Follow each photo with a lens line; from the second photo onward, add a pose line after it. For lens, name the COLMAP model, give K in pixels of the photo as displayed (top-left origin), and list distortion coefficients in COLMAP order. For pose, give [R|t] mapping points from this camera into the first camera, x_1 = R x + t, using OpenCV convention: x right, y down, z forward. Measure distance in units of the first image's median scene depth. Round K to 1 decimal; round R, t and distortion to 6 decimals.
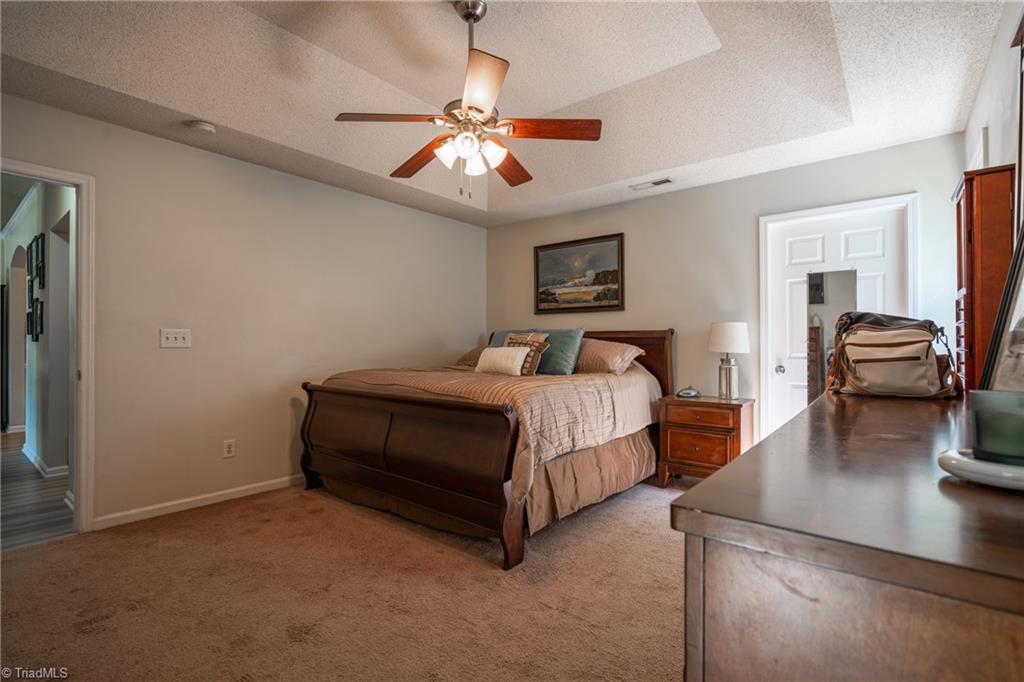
lens RADIAL K [[470.4, 0, 509.1], [0, 470.4, 342.6], [0, 0, 1]] dist [-0.005845, 0.002403]
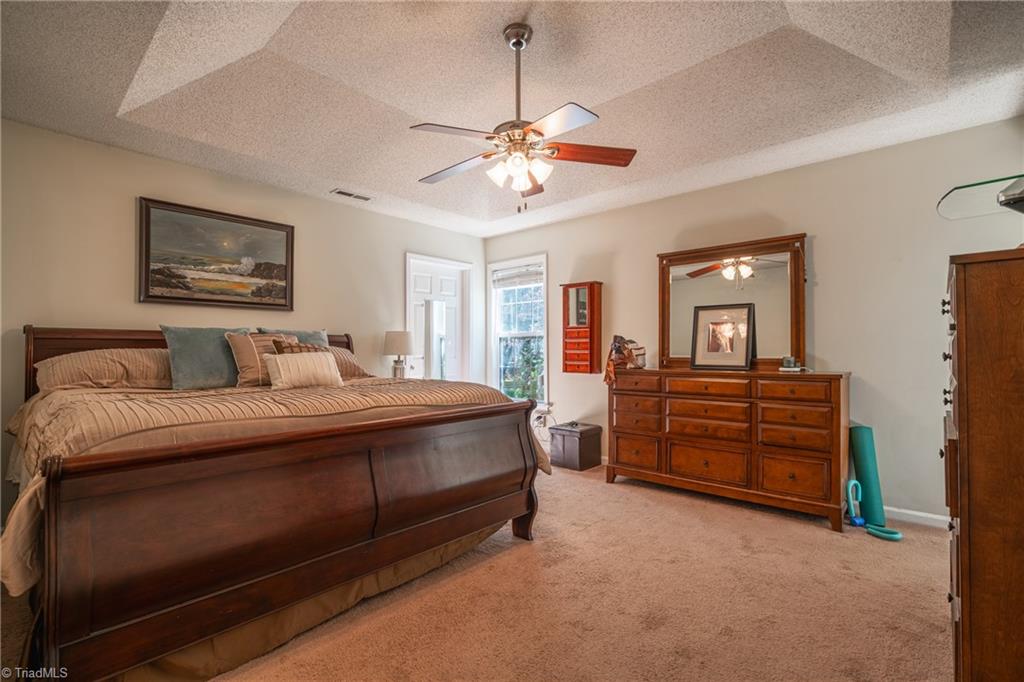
lens RADIAL K [[470.4, 0, 509.7], [0, 470.4, 342.5], [0, 0, 1]] dist [-0.005845, 0.002403]
pose [[0.051824, 0.014650, 0.998549, -0.782963], [-0.000550, 0.999893, -0.014641, 0.005447], [-0.998656, 0.000210, 0.051826, 0.654082]]
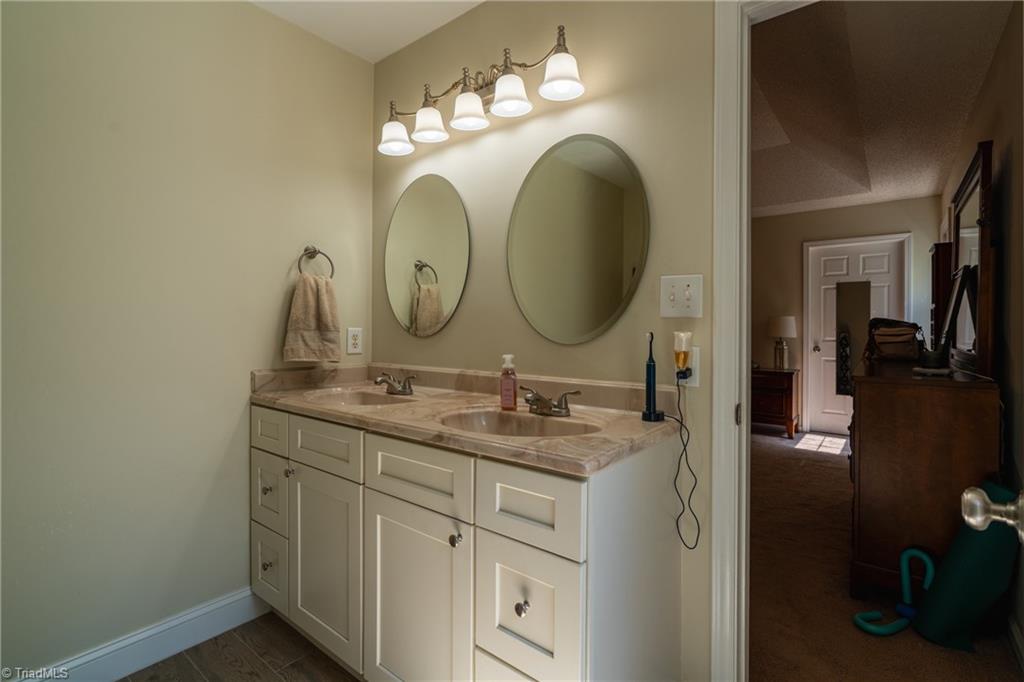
lens RADIAL K [[470.4, 0, 526.3], [0, 470.4, 328.6], [0, 0, 1]] dist [-0.005845, 0.002403]
pose [[0.999613, 0.002194, 0.027736, -0.355843], [-0.002436, 0.999959, 0.008685, -0.015418], [-0.027715, -0.008749, 0.999578, -0.415465]]
